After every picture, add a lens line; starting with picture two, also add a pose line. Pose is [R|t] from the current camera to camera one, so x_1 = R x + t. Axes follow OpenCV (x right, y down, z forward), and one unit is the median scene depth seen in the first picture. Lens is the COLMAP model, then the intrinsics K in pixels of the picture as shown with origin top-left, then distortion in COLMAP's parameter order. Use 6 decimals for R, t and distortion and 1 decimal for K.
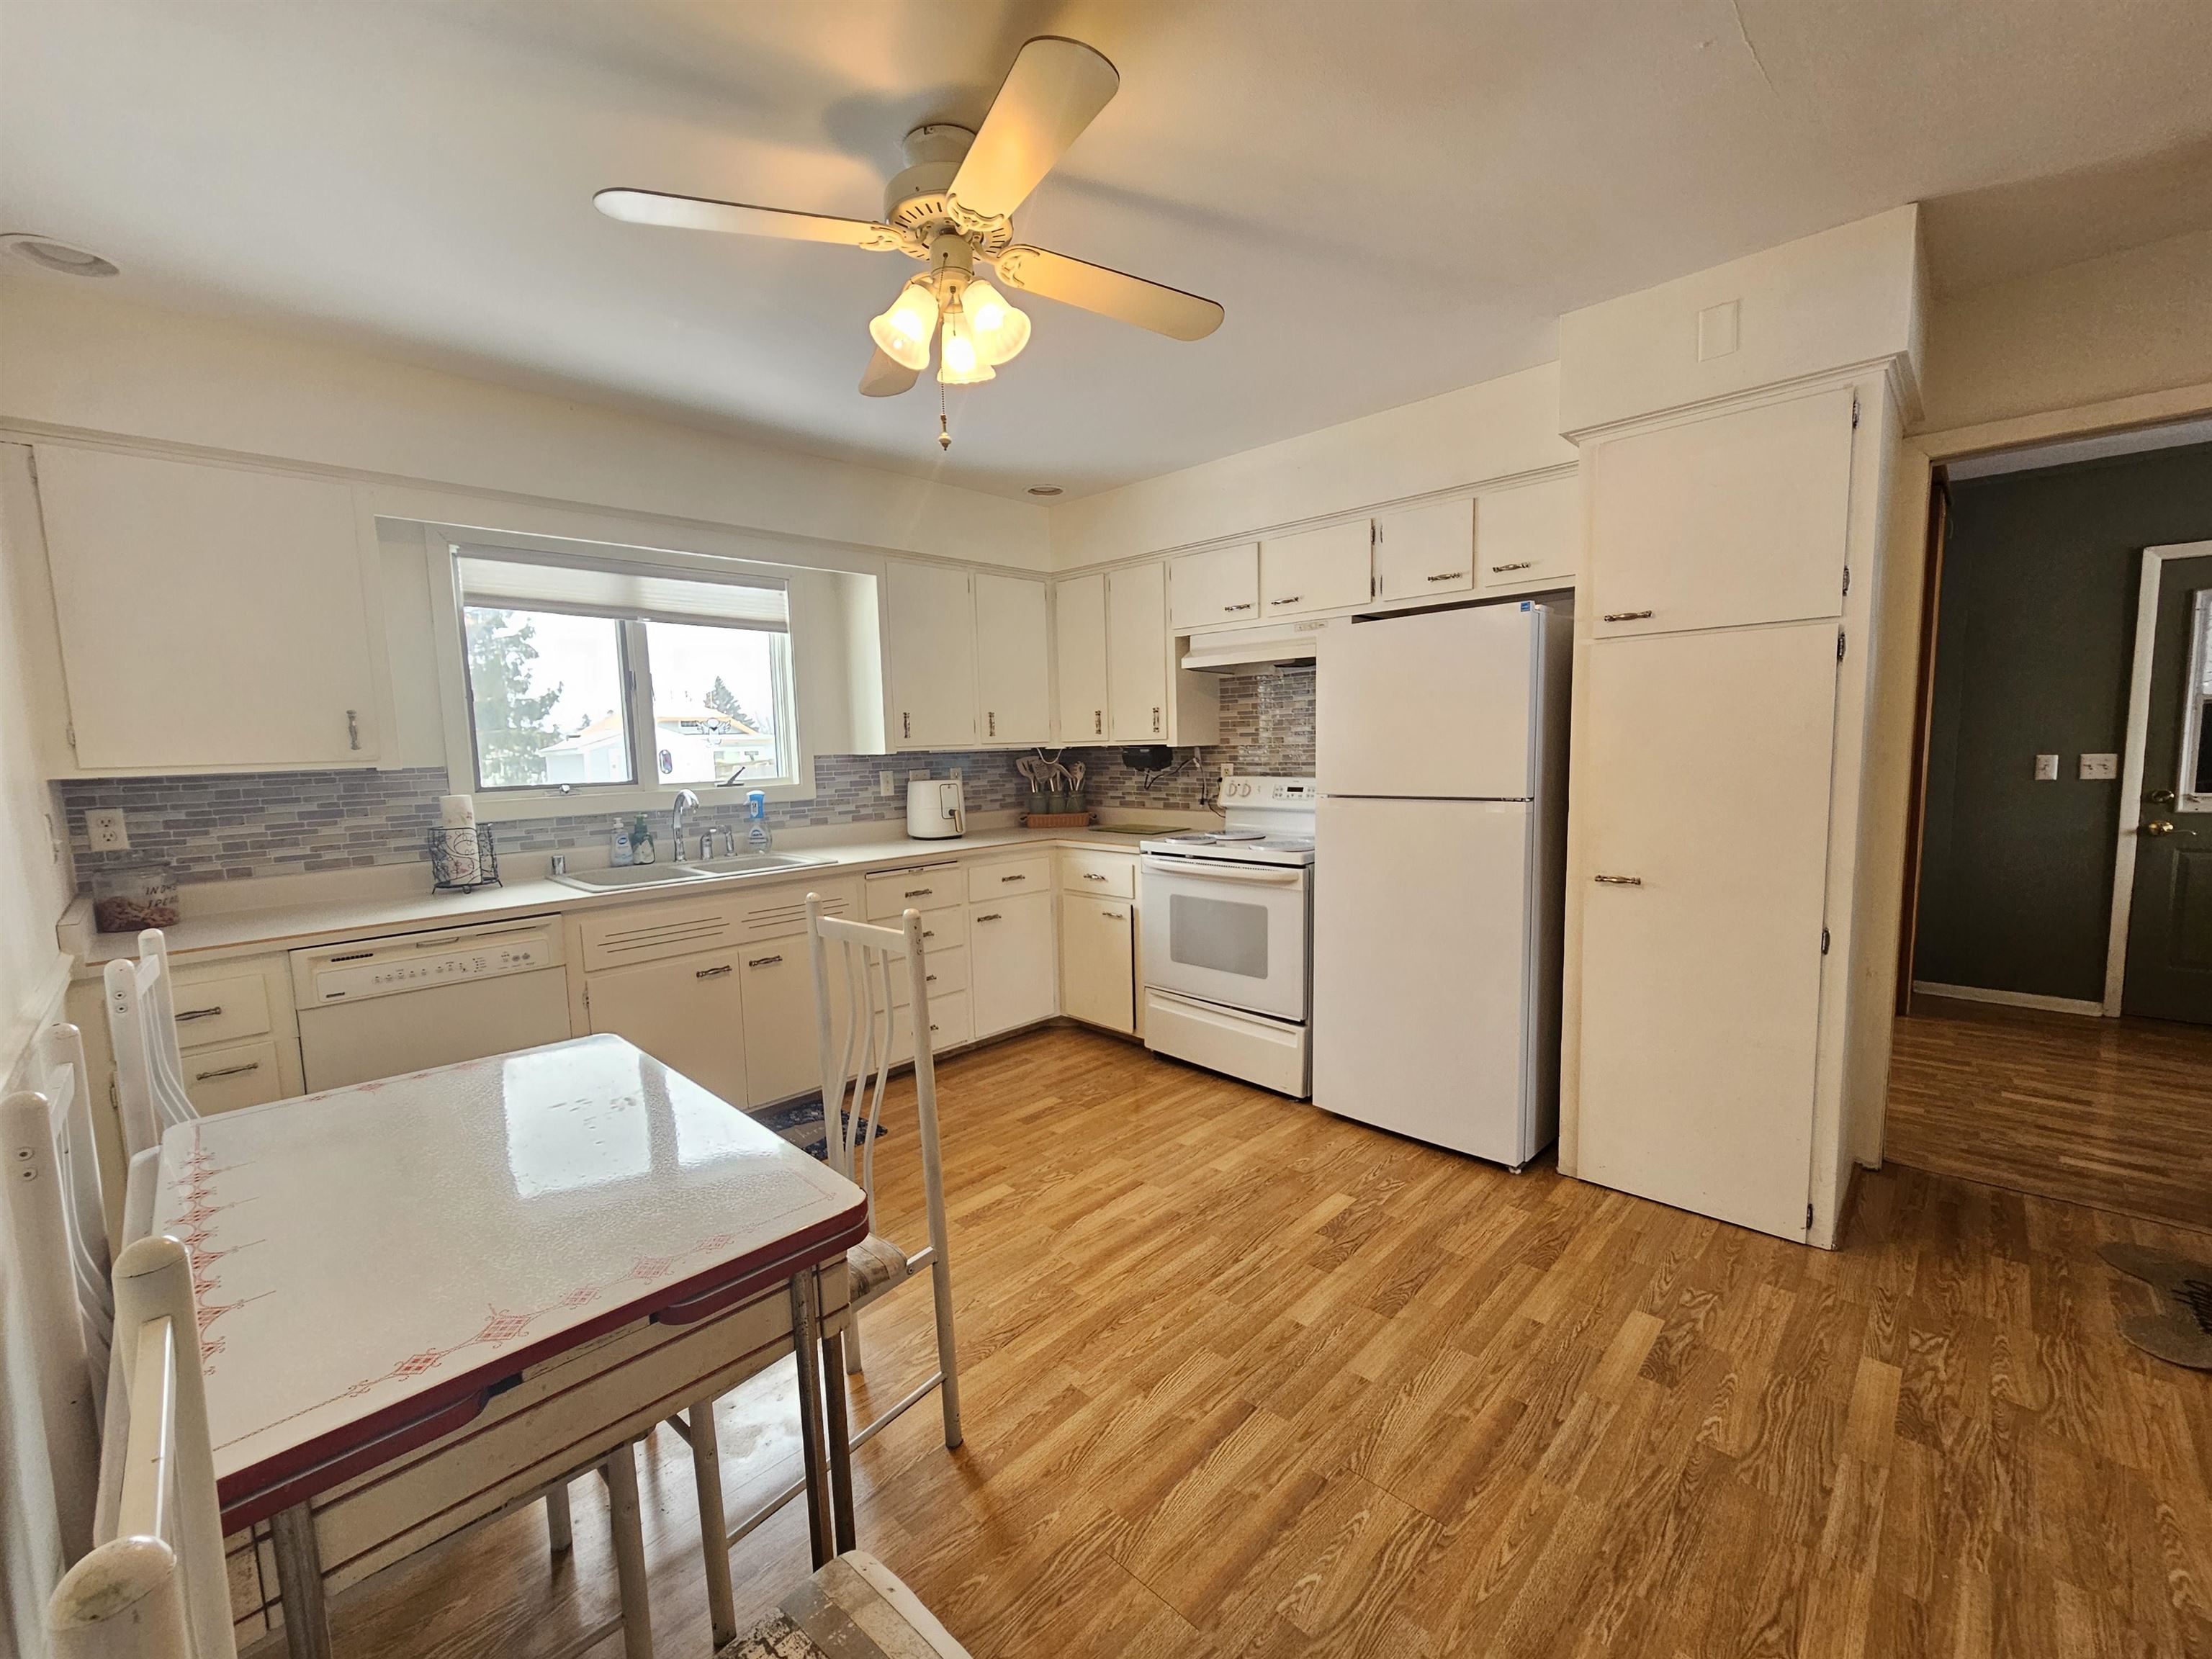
lens RADIAL K [[901.6, 0, 1106.0], [0, 901.6, 829.5], [0, 0, 1]] dist [-0.000024, -0.000065]
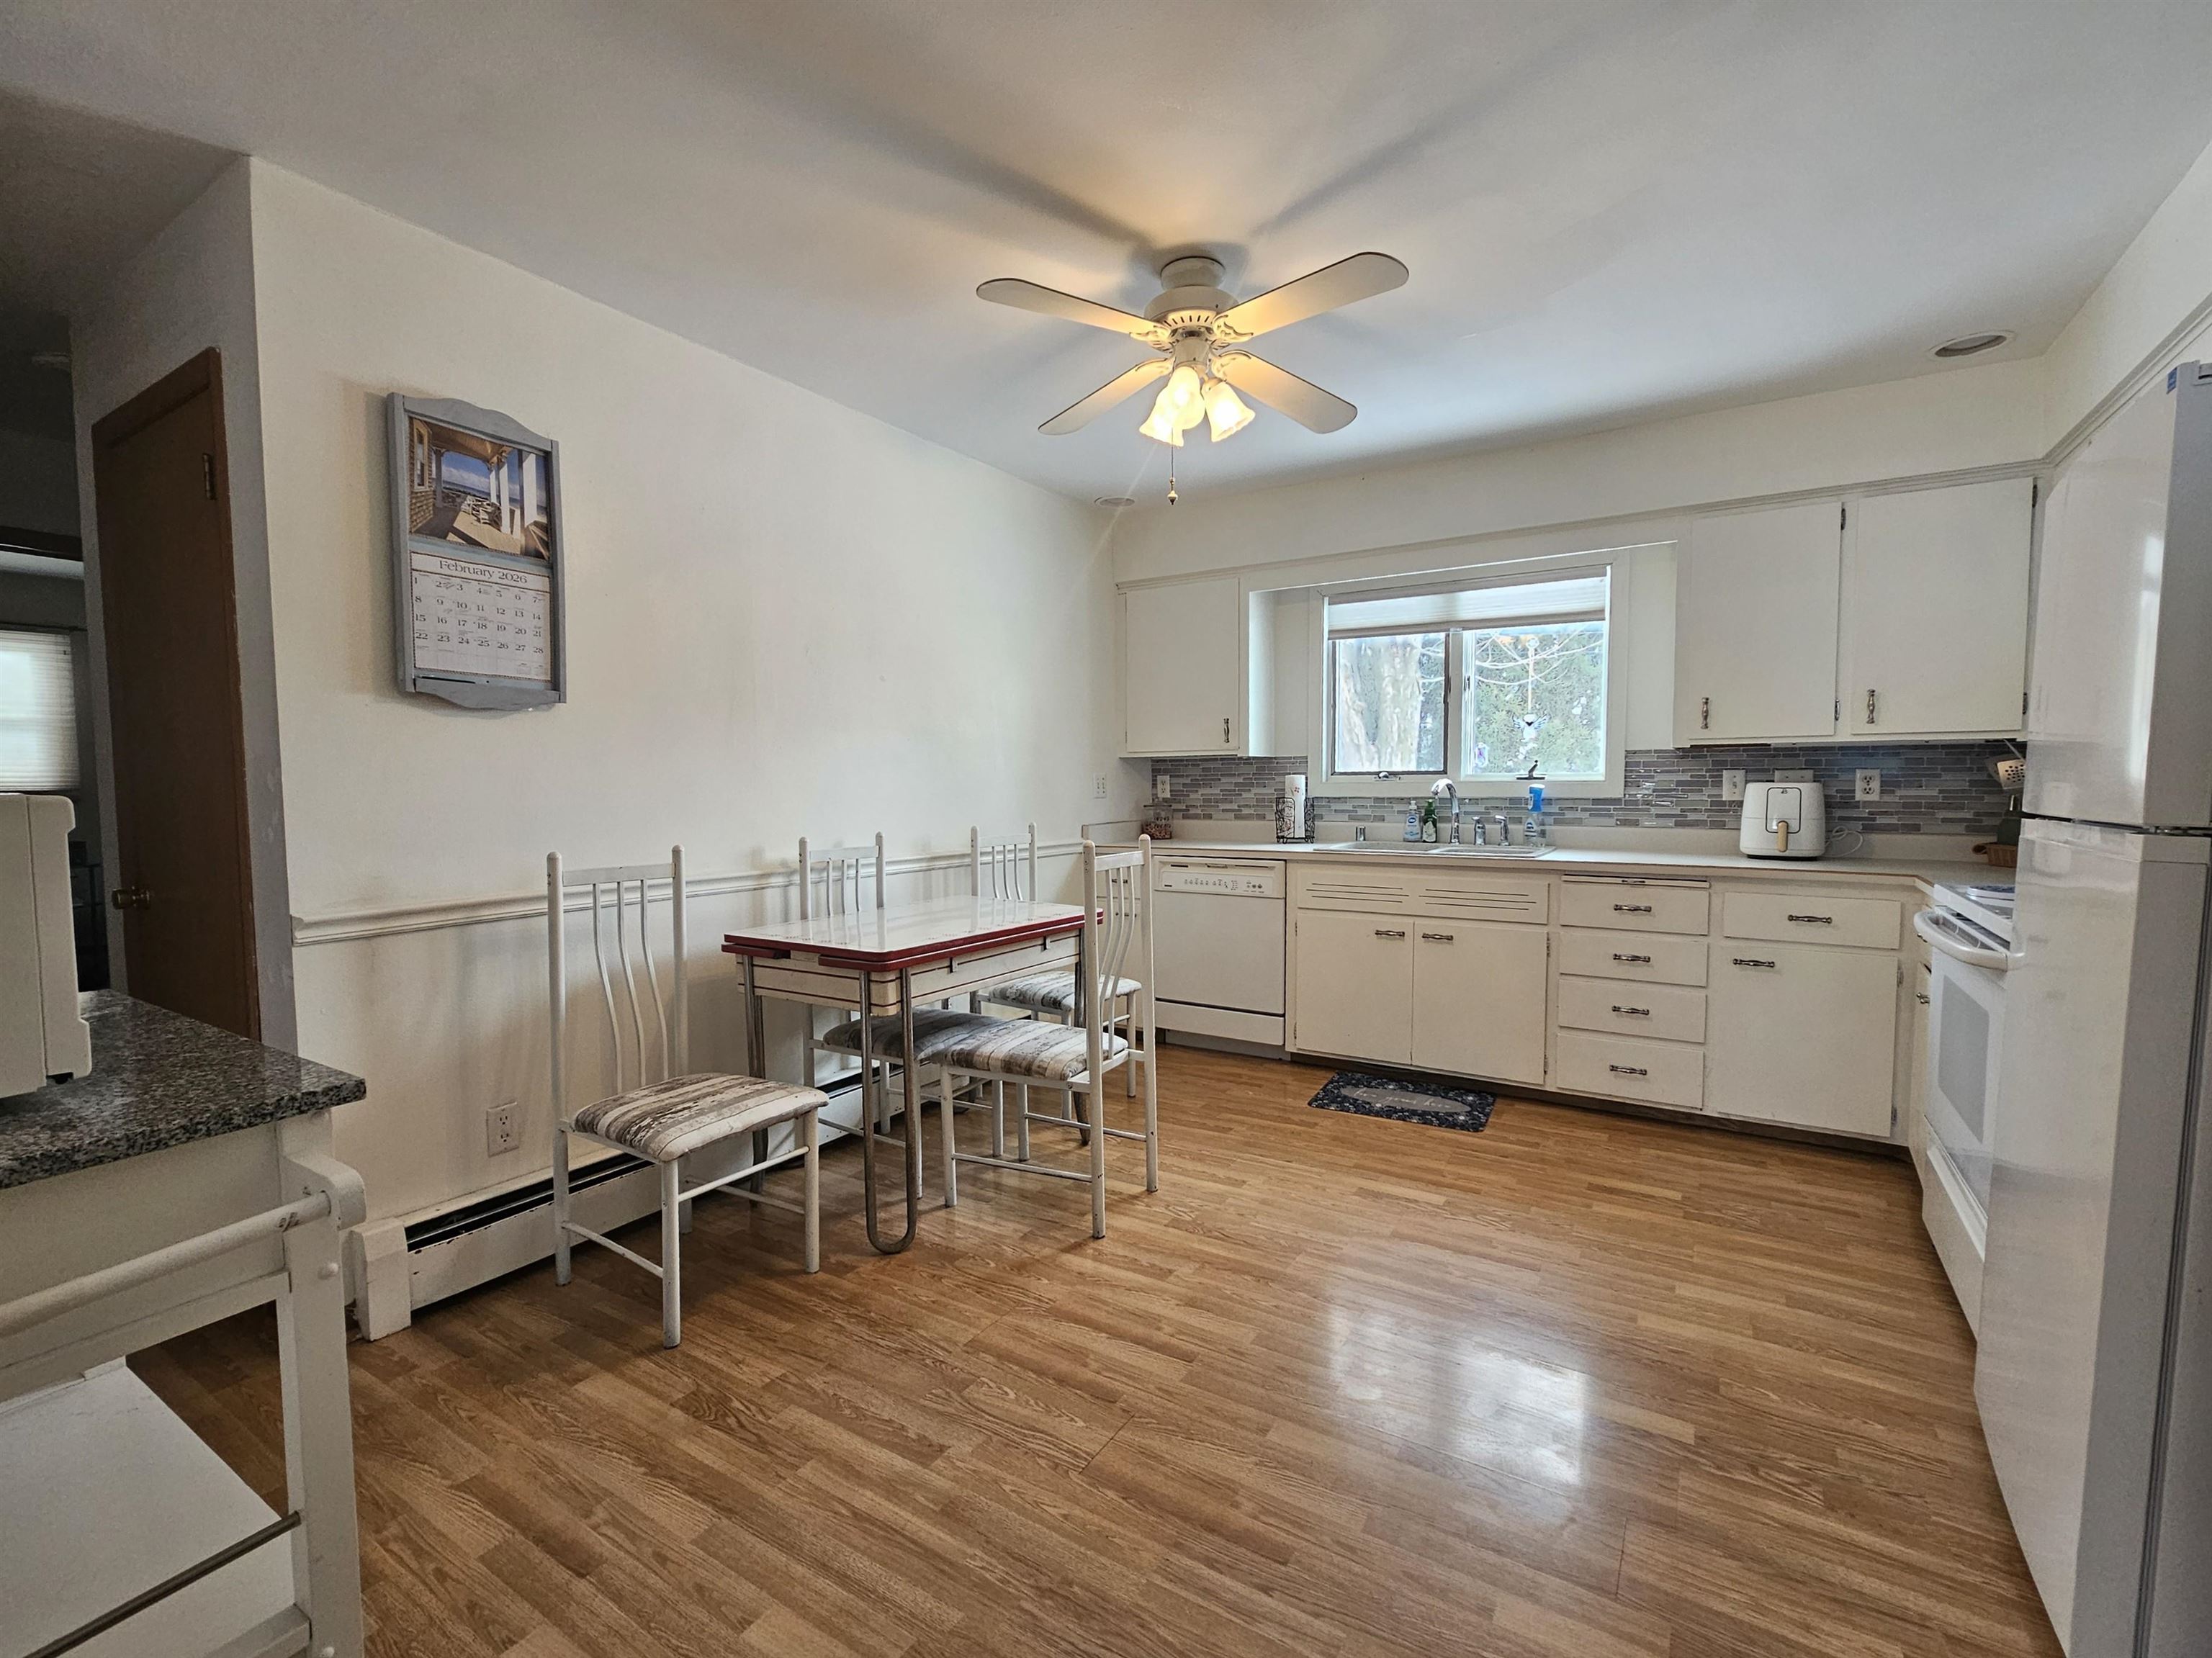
lens RADIAL K [[985.1, 0, 1106.0], [0, 985.1, 829.0], [0, 0, 1]] dist [0.002200, -0.000276]
pose [[0.211976, 0.074915, -0.974399, 0.696438], [-0.093263, 0.994058, 0.056137, -0.012228], [0.972814, 0.078976, 0.217704, 0.354718]]
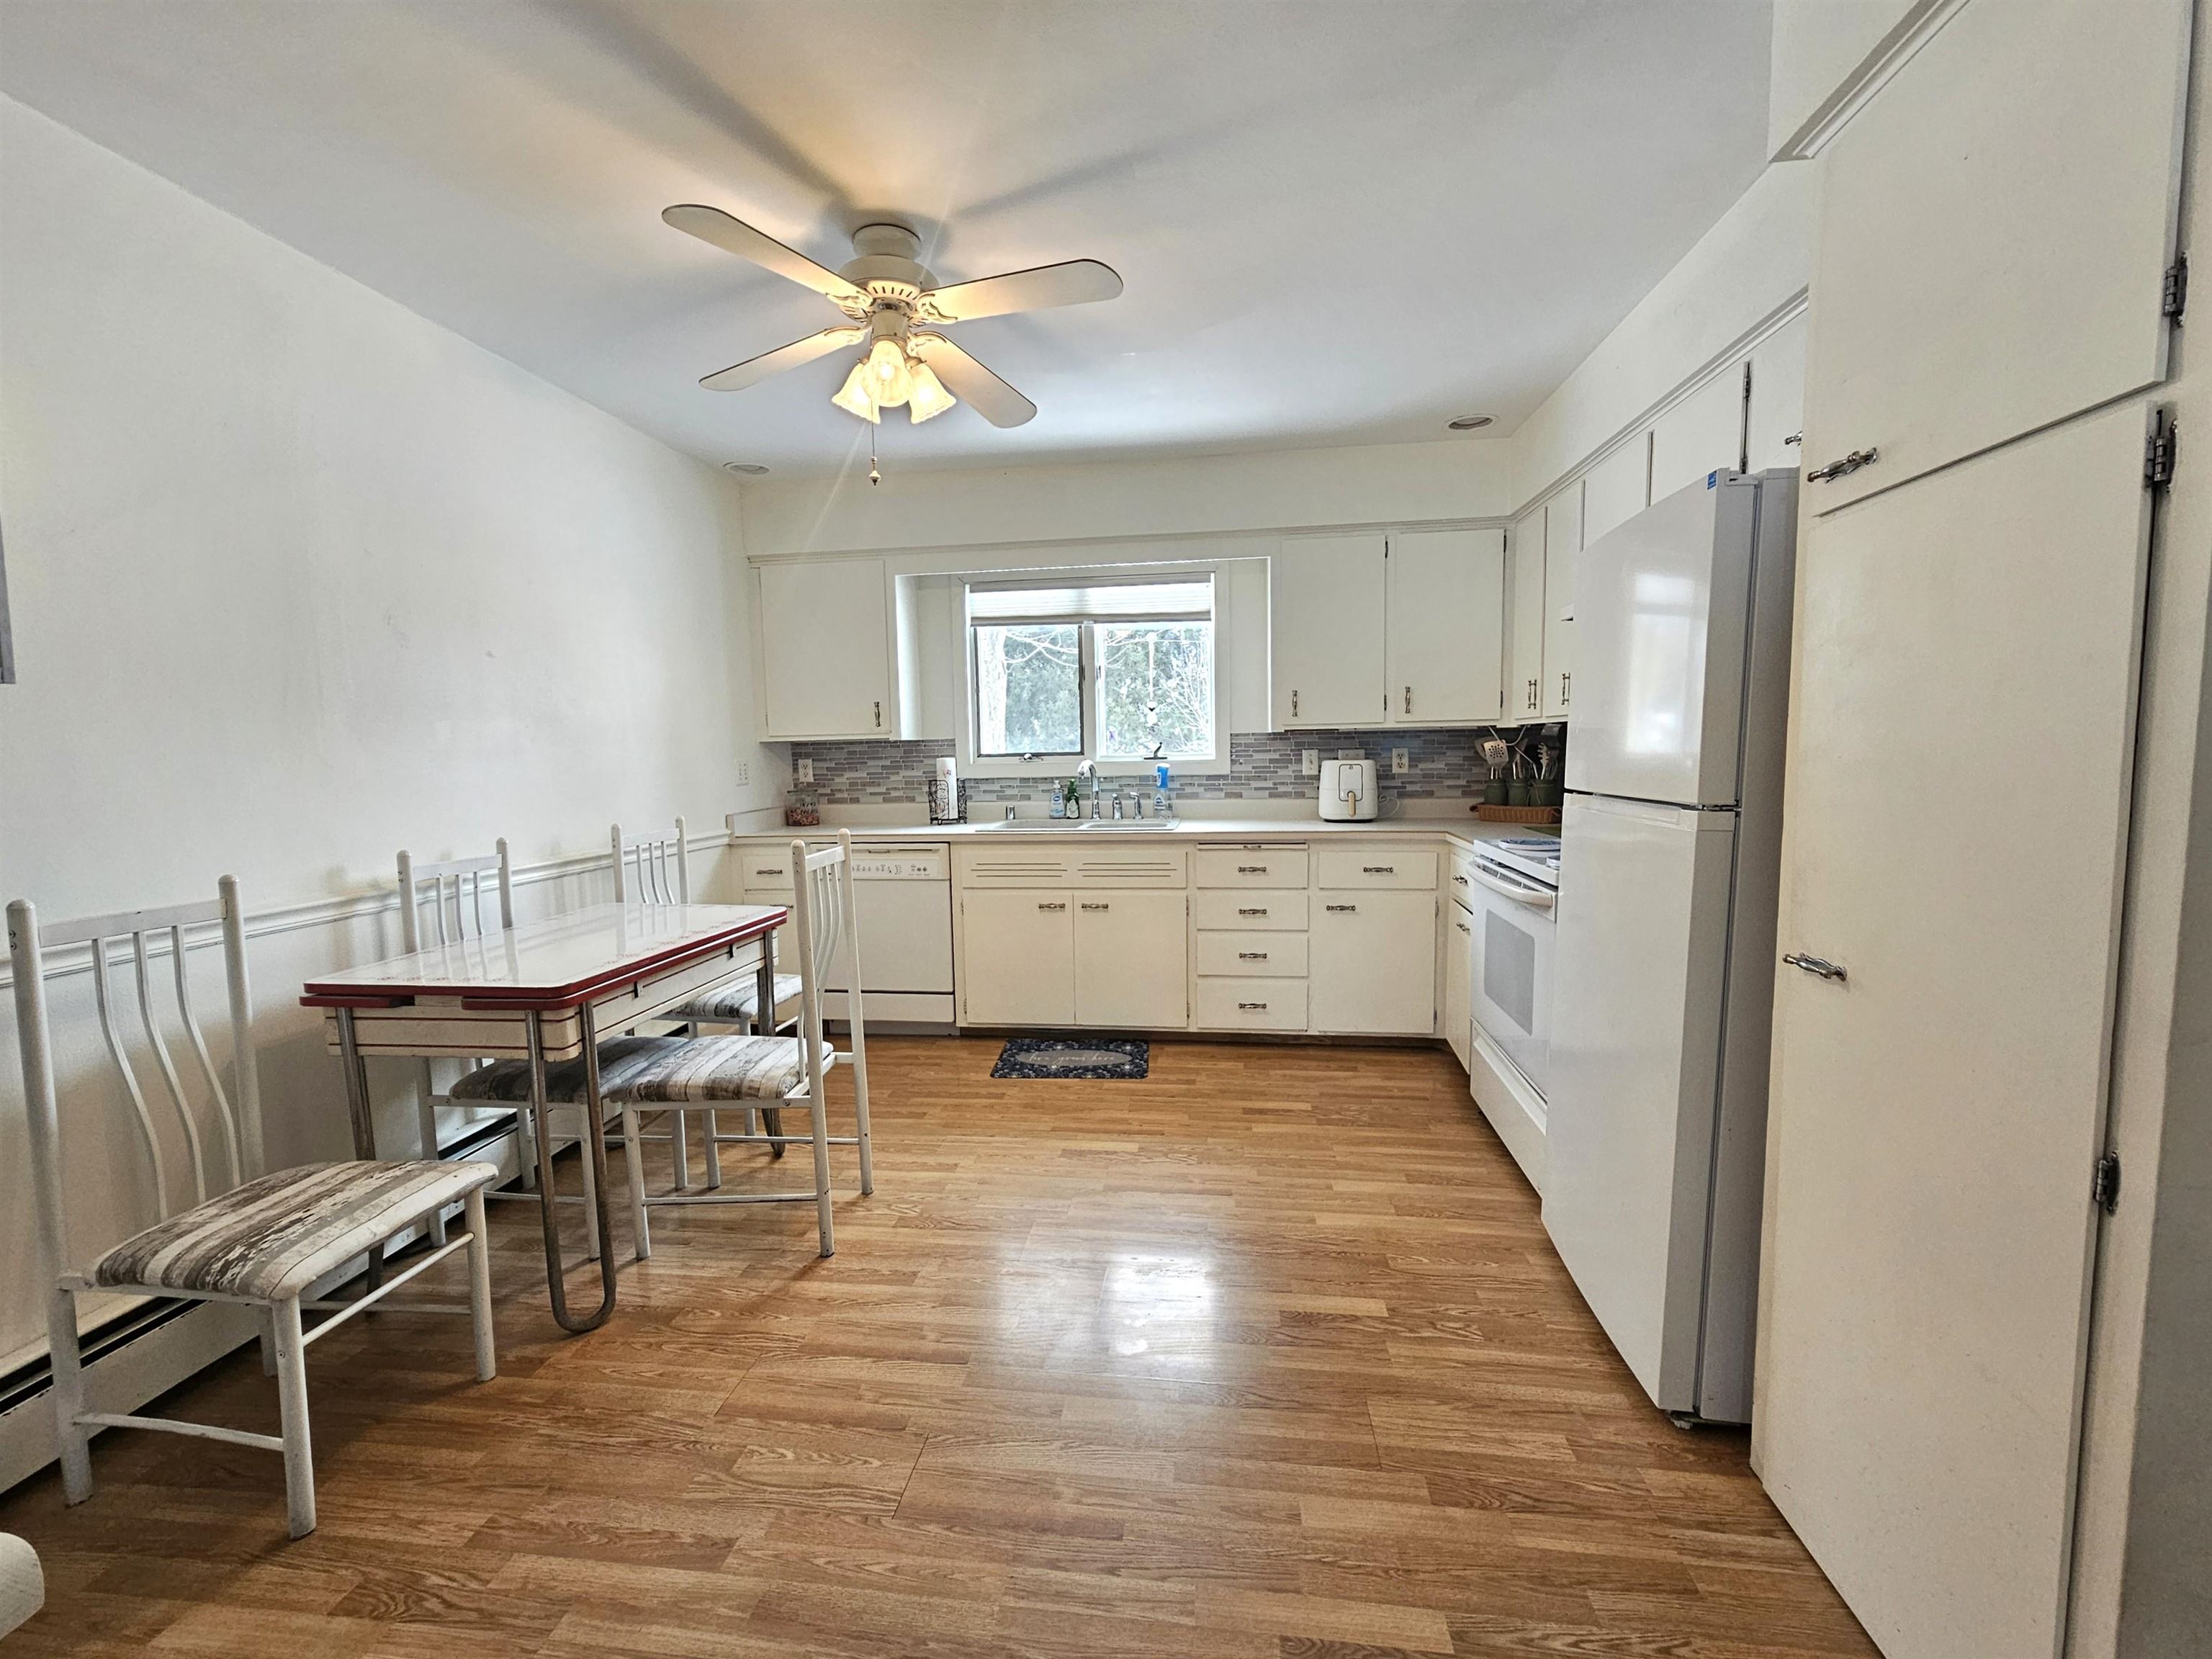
lens RADIAL K [[939.2, 0, 1098.6], [0, 939.2, 829.0], [0, 0, 1]] dist [0.000343, 0.000085]
pose [[0.598557, 0.085613, -0.796492, 0.613738], [-0.074023, 0.995930, 0.051422, -0.018868], [0.797653, 0.028180, 0.602458, 0.265749]]
